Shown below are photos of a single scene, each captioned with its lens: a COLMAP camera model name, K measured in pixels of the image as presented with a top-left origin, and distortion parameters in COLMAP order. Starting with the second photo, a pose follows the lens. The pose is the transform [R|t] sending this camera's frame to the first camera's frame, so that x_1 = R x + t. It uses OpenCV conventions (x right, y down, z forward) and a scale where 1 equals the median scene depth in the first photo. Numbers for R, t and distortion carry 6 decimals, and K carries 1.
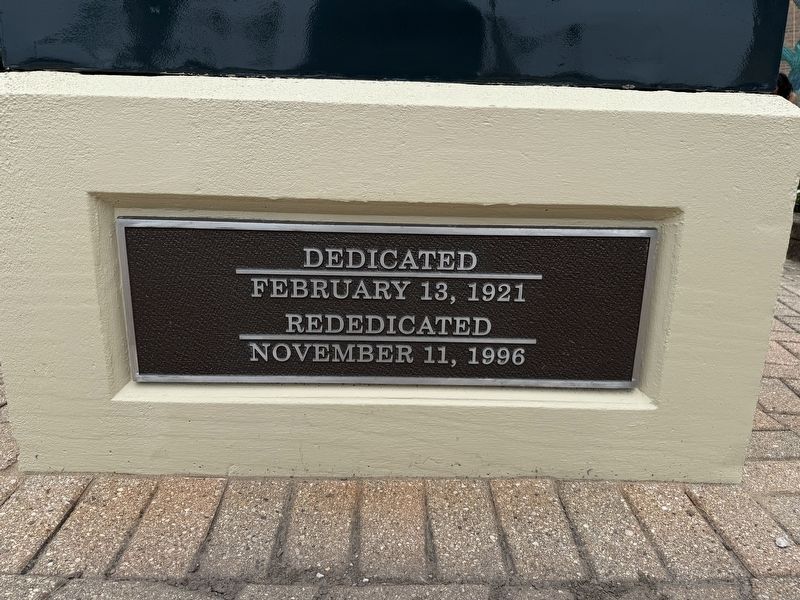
lens RADIAL K [[550.8, 0, 400.0], [0, 550.8, 300.0], [0, 0, 1]] dist [0.146760, -0.264243]
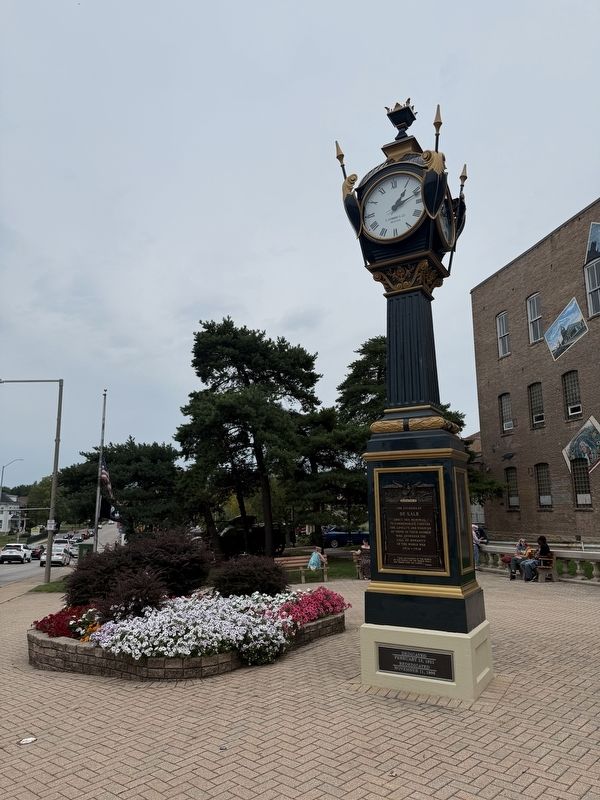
lens RADIAL K [[550.8, 0, 300.7], [0, 550.8, 403.1], [0, 0, 1]] dist [0.146760, -0.264243]
pose [[0.861189, -0.124035, -0.492918, 2.550078], [-0.094989, 0.913410, -0.395802, -0.034169], [0.499329, 0.387682, 0.774837, -6.196134]]
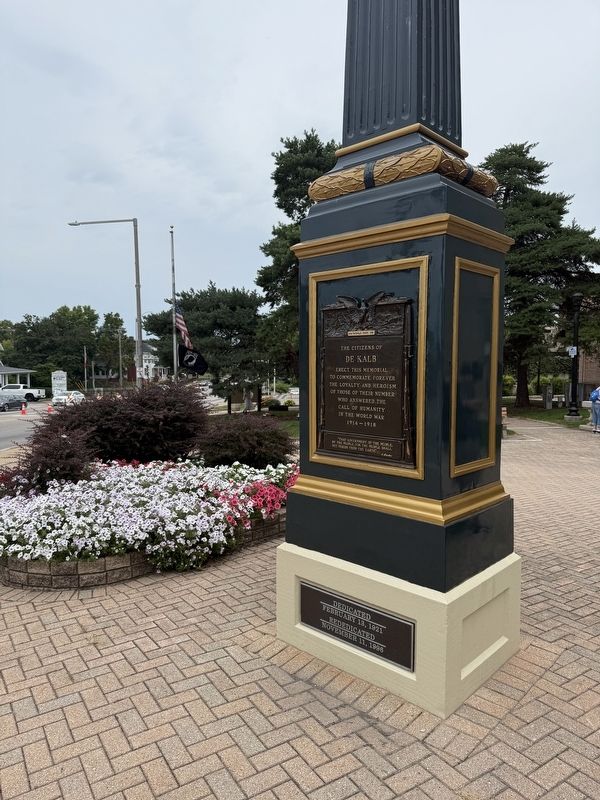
lens RADIAL K [[550.8, 0, 300.7], [0, 550.8, 403.1], [0, 0, 1]] dist [0.146760, -0.264243]
pose [[0.721005, 0.029051, -0.692320, 2.270789], [-0.151293, 0.981615, -0.116371, -0.939109], [0.676211, 0.188648, 0.712145, -2.145120]]
